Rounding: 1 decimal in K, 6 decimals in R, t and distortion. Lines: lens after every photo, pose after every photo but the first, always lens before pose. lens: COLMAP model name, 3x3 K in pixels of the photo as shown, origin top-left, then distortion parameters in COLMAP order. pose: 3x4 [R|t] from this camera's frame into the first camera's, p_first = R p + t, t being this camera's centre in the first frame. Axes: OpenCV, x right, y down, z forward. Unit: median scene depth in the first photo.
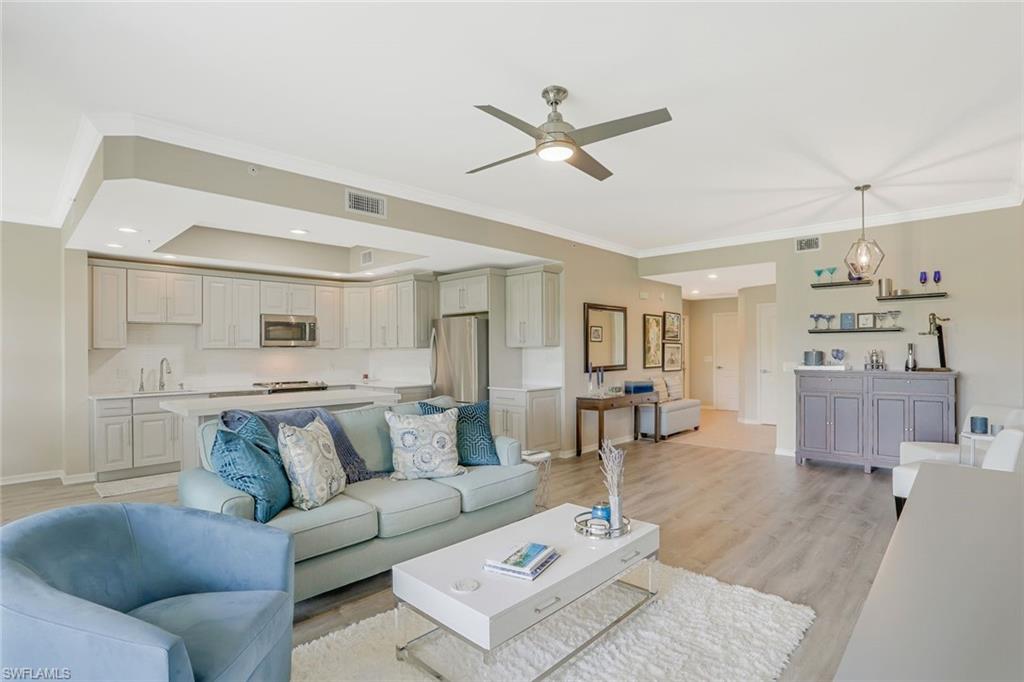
lens RADIAL K [[491.1, 0, 530.5], [0, 491.1, 350.9], [0, 0, 1]] dist [-0.033110, 0.005859]
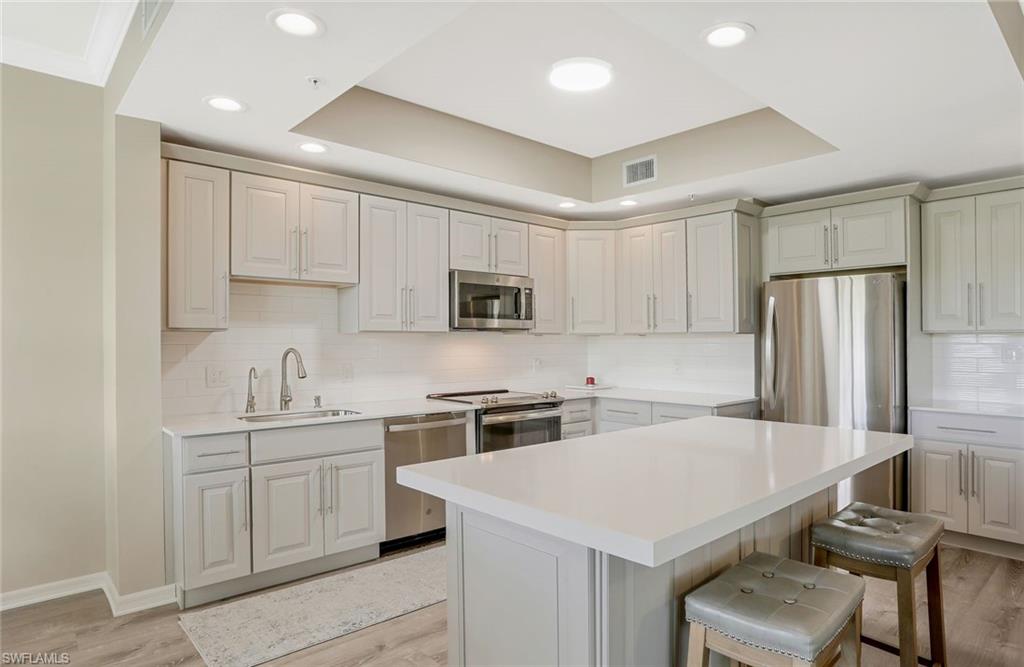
lens RADIAL K [[576.6, 0, 605.2], [0, 576.6, 345.5], [0, 0, 1]] dist [-0.045536, 0.006764]
pose [[0.999937, 0.007921, -0.007929, -0.404287], [-0.007884, 0.999958, 0.004588, 0.005968], [0.007965, -0.004526, 0.999958, 0.377403]]
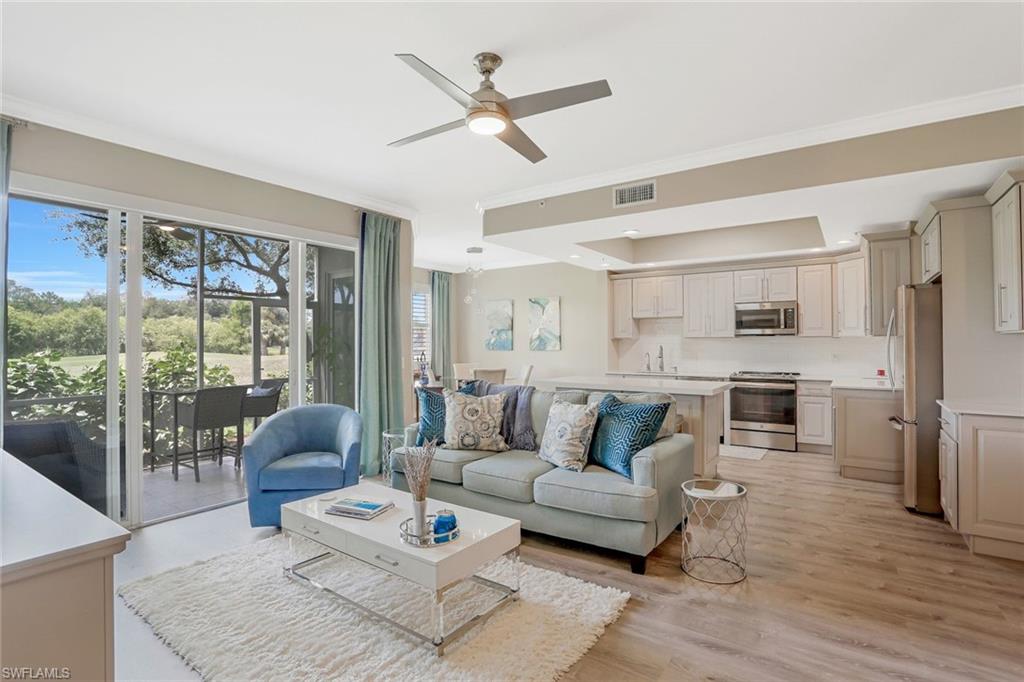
lens RADIAL K [[491.1, 0, 492.7], [0, 491.1, 339.6], [0, 0, 1]] dist [-0.033110, 0.005859]
pose [[0.138919, 0.002197, -0.990301, 0.418892], [-0.000415, 0.999998, 0.002160, -0.002234], [0.990304, 0.000111, 0.138920, 0.384442]]
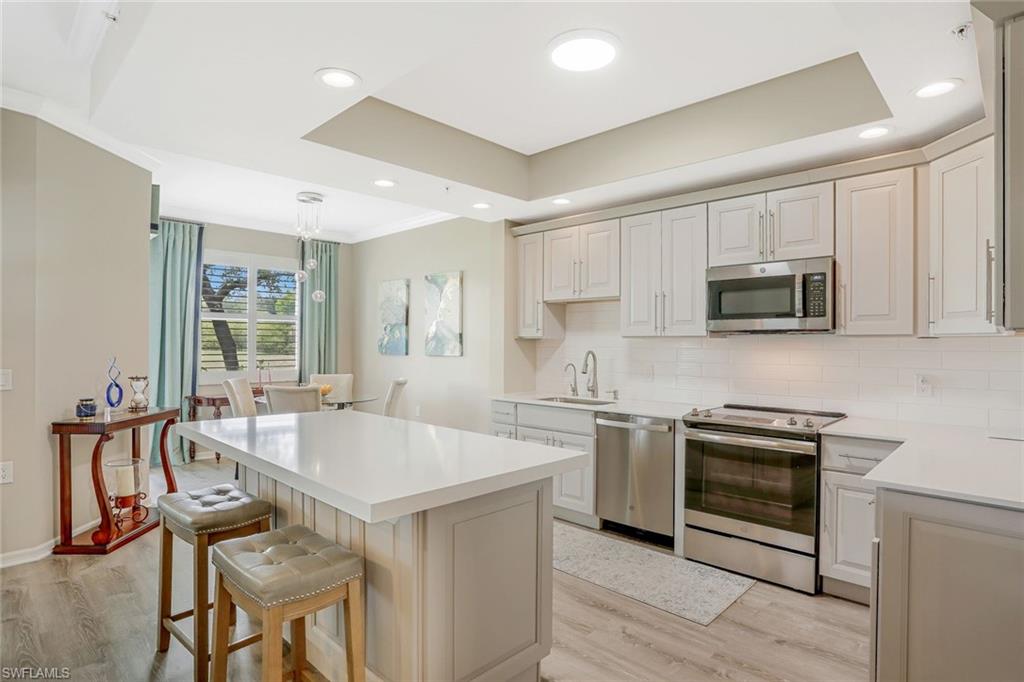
lens RADIAL K [[543.8, 0, 487.3], [0, 543.8, 347.3], [0, 0, 1]] dist [-0.003645, 0.000634]
pose [[-0.024956, 0.017660, -0.999533, 0.021751], [-0.003655, 0.999836, 0.017756, -0.003077], [0.999682, 0.004096, -0.024887, 0.845712]]
